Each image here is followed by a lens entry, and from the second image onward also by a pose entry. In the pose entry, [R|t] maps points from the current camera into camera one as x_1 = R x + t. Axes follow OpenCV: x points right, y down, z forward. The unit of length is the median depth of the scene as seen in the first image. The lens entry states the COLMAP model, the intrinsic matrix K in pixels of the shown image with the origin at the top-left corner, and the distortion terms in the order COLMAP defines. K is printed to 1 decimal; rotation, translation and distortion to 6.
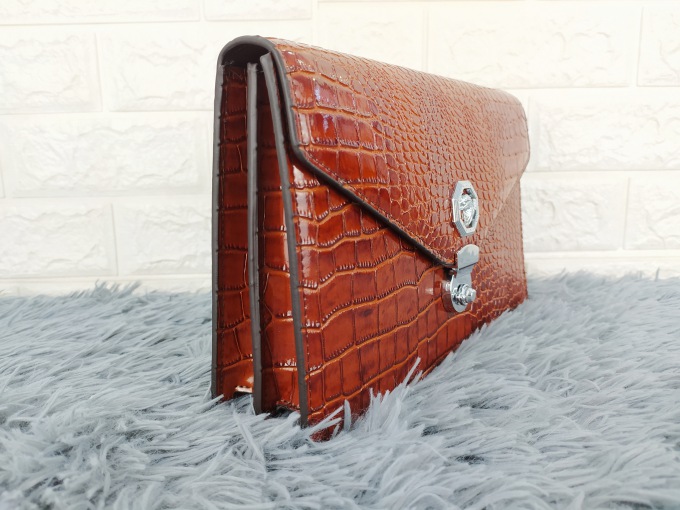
lens RADIAL K [[525.2, 0, 335.2], [0, 525.2, 254.8], [0, 0, 1]] dist [0.025155, -0.053279]
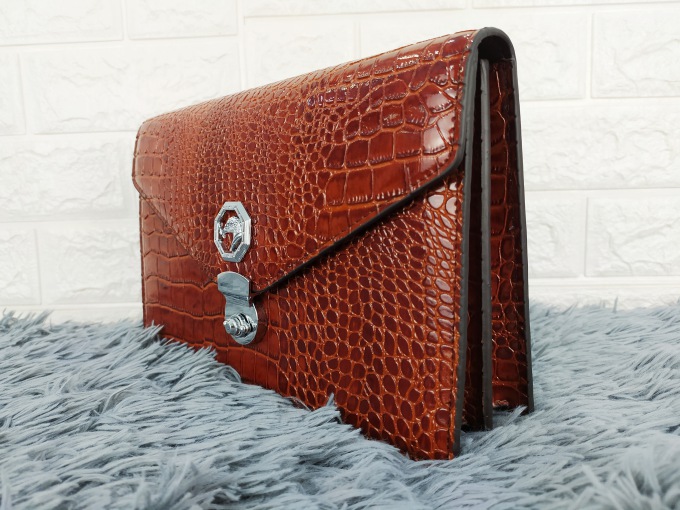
lens RADIAL K [[525.2, 0, 335.2], [0, 525.2, 252.7], [0, 0, 1]] dist [0.025155, -0.053279]
pose [[0.998747, -0.003316, -0.049939, 0.171229], [0.000393, 0.998292, -0.058424, 0.001641], [0.050047, 0.058331, 0.997042, 0.077026]]
